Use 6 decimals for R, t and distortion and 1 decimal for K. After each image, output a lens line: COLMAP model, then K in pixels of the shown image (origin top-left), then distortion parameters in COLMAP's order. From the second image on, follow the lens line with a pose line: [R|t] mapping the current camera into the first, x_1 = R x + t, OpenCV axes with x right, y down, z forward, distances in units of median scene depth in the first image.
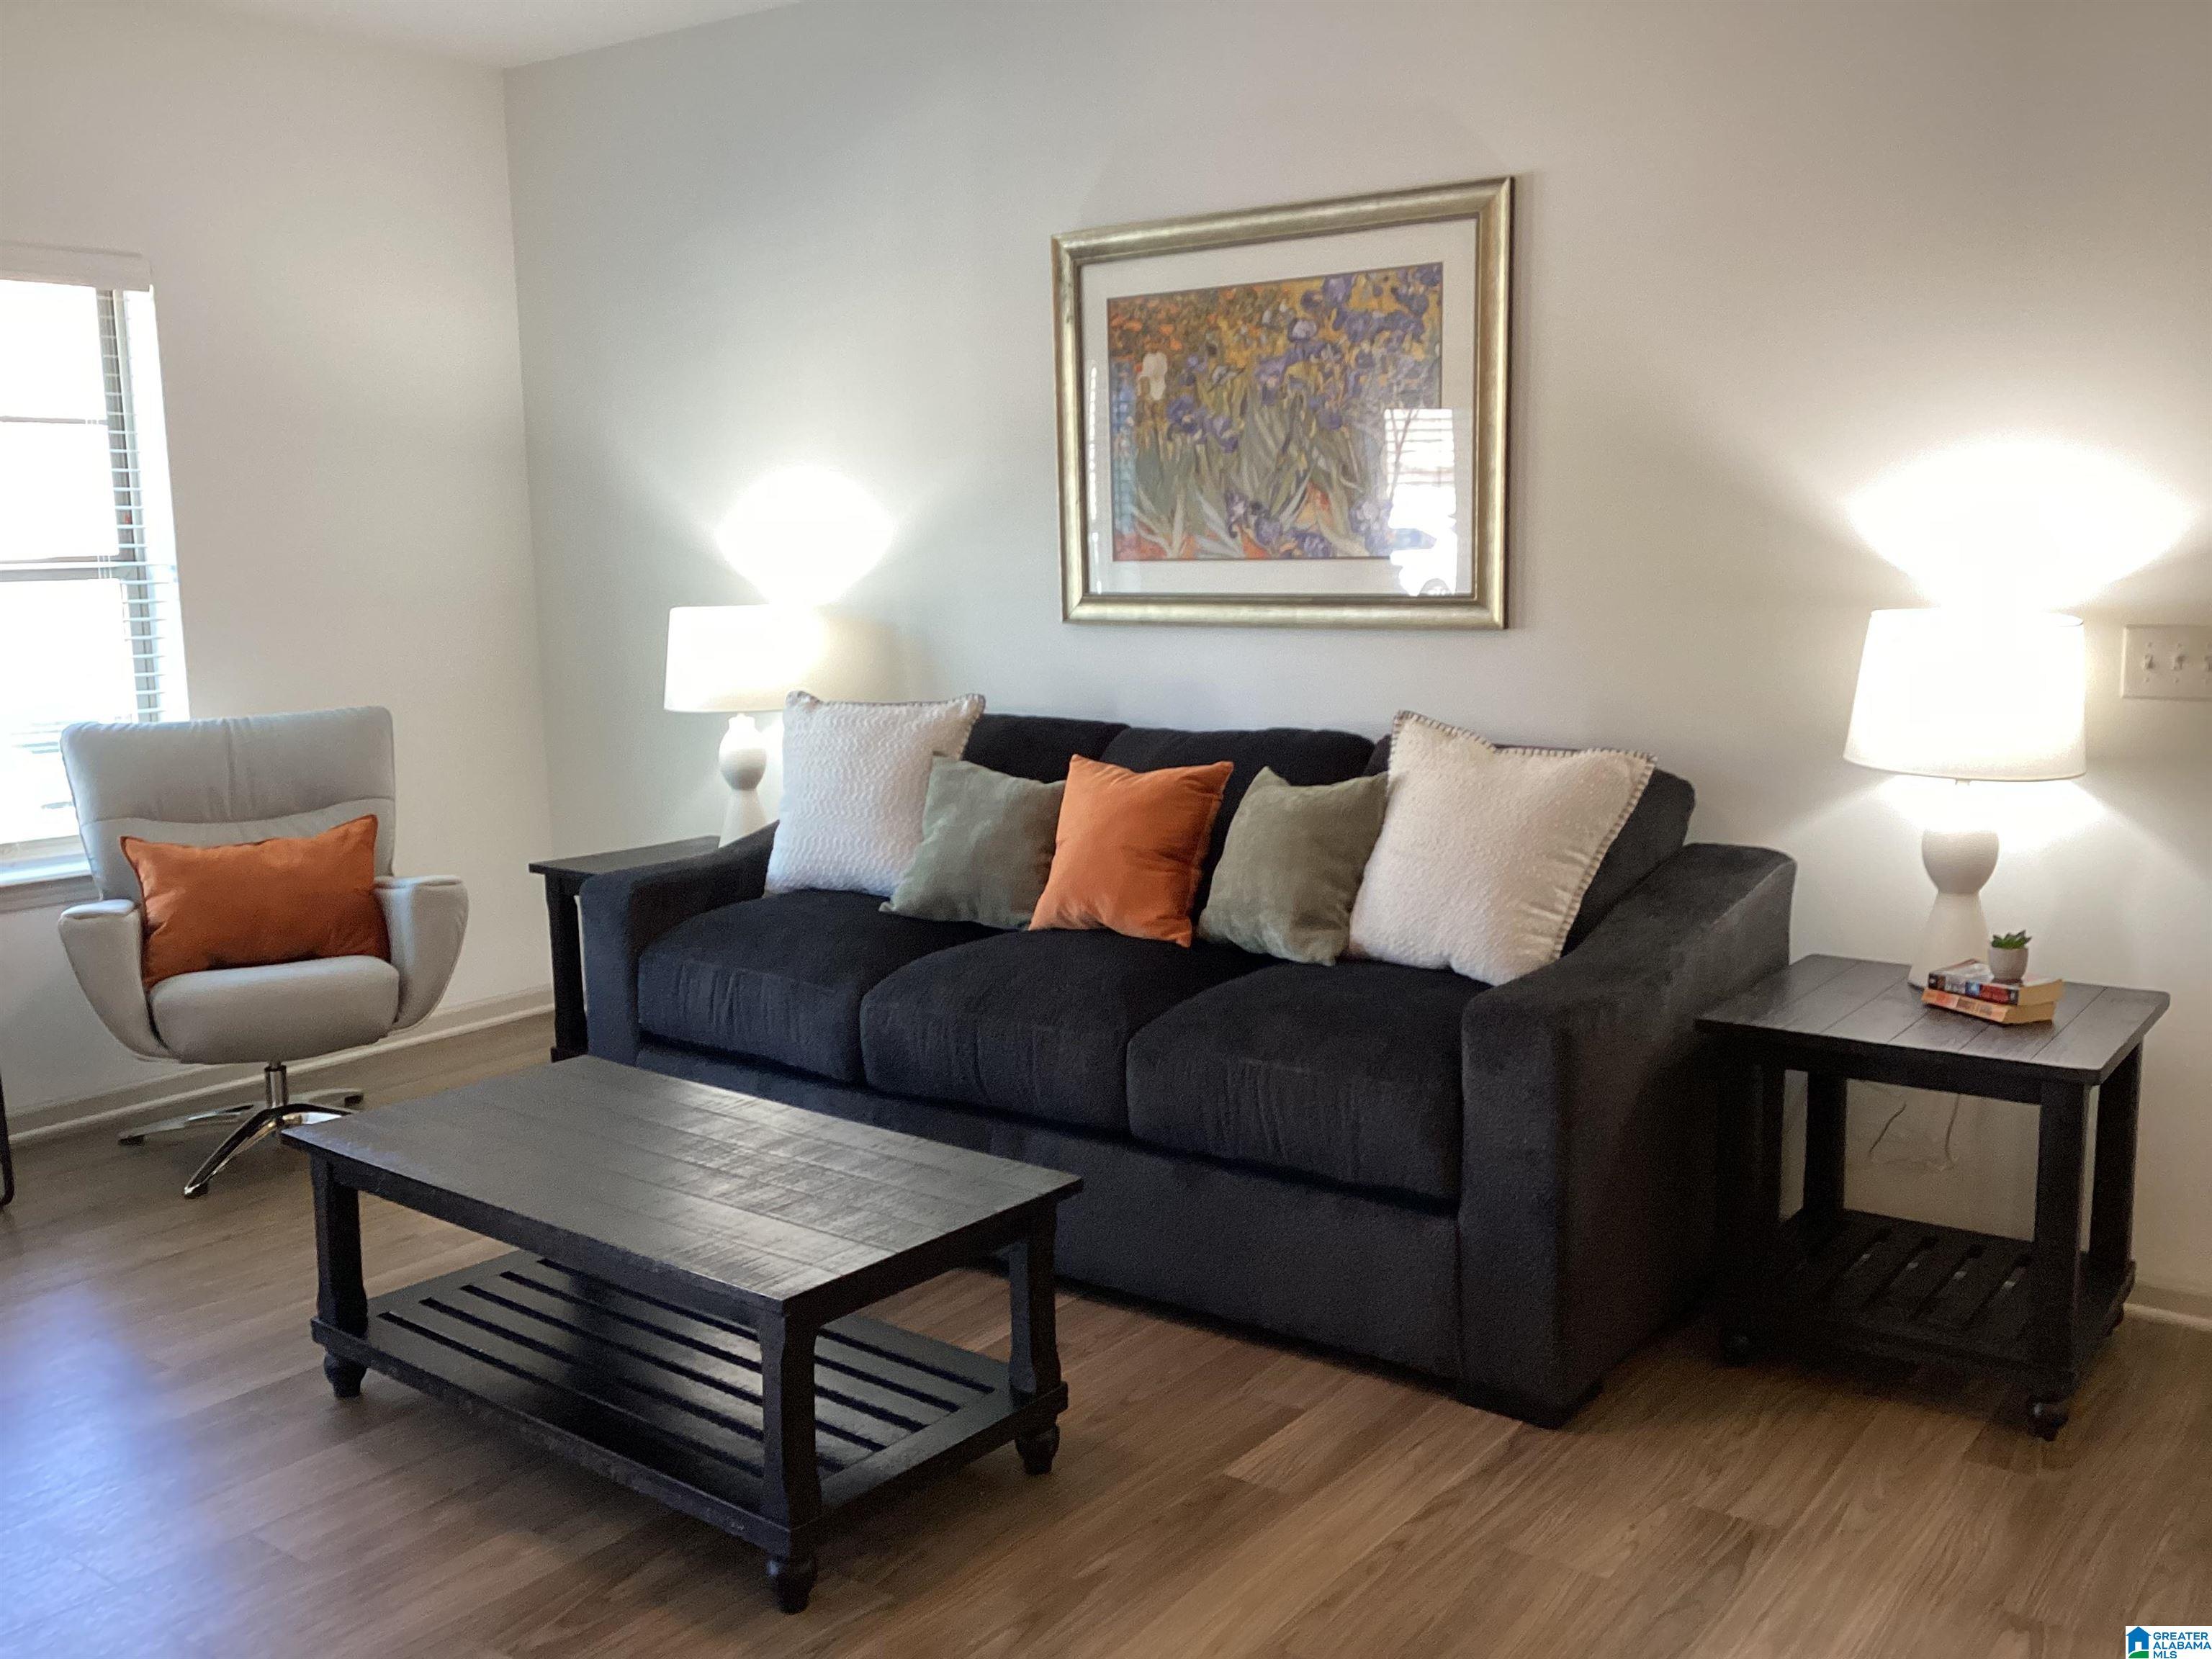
lens RADIAL K [[1970.7, 0, 1109.7], [0, 1970.7, 832.1], [0, 0, 1]] dist [0.054407, 0.001121]
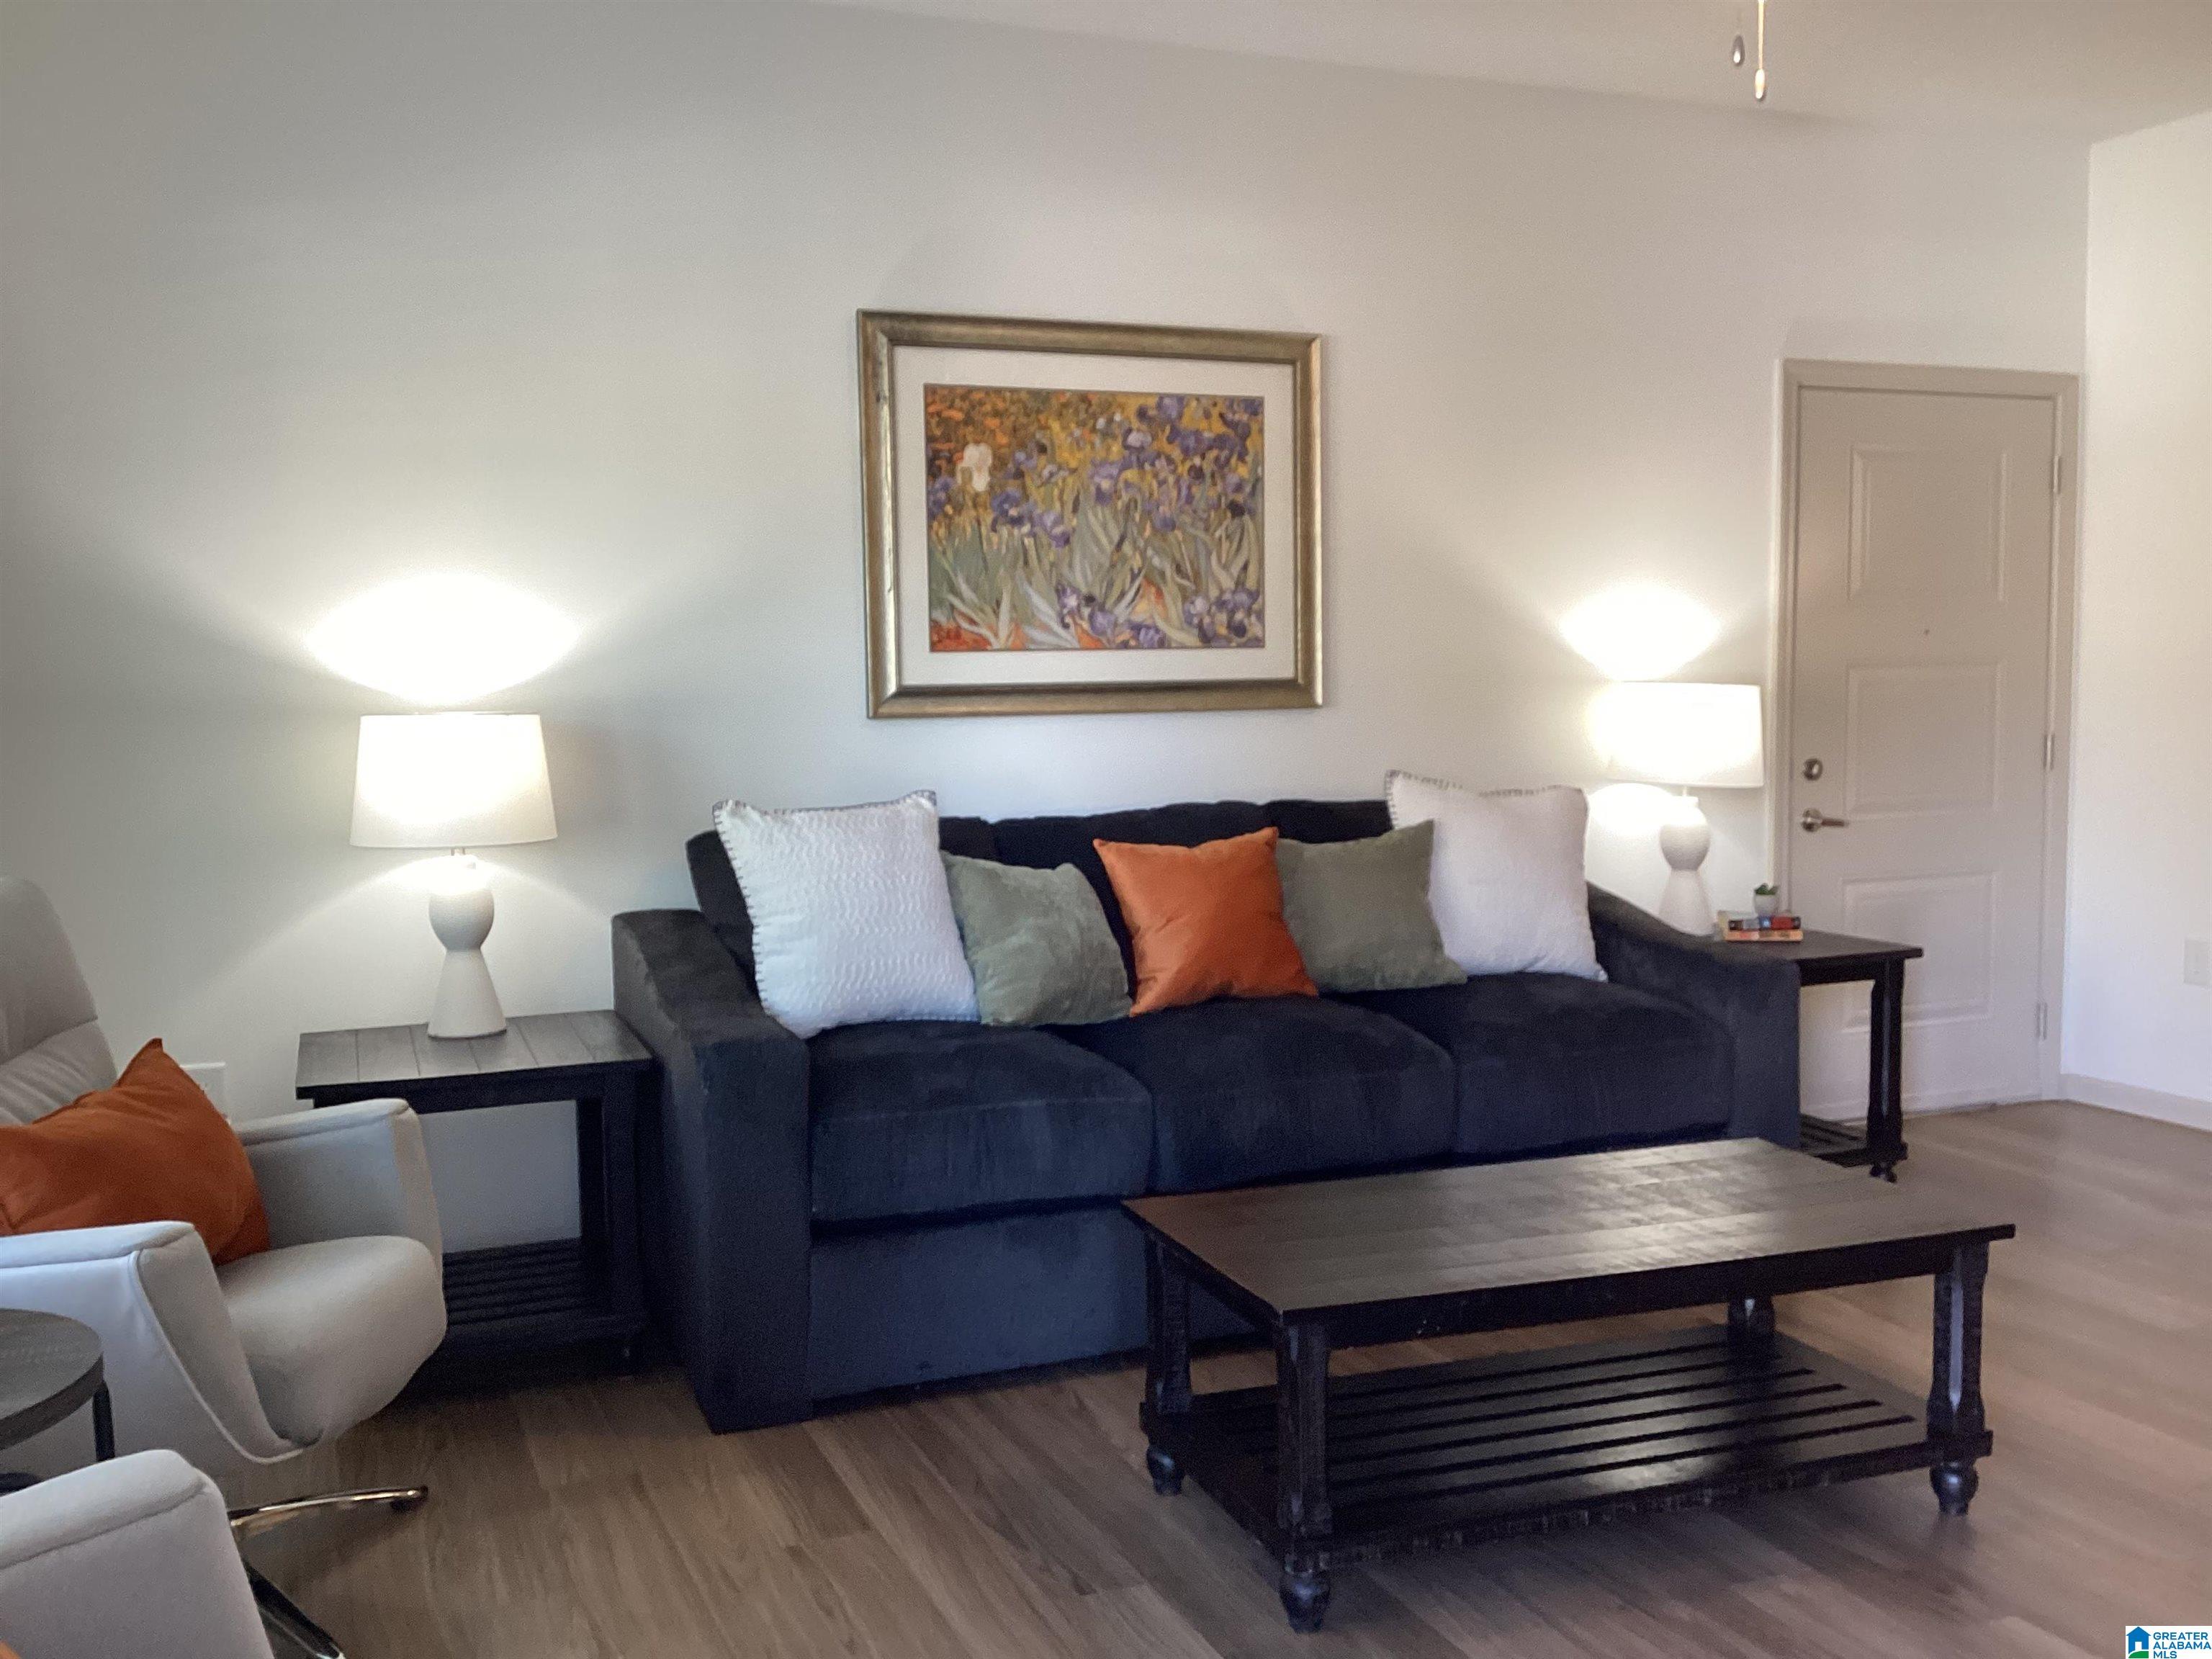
lens RADIAL K [[1970.7, 0, 1109.2], [0, 1970.7, 824.9], [0, 0, 1]] dist [0.054407, 0.001121]
pose [[0.521623, -0.061281, 0.850973, -0.832512], [0.132026, 0.991200, -0.009549, -0.034835], [-0.842899, 0.117332, 0.525123, 0.459068]]
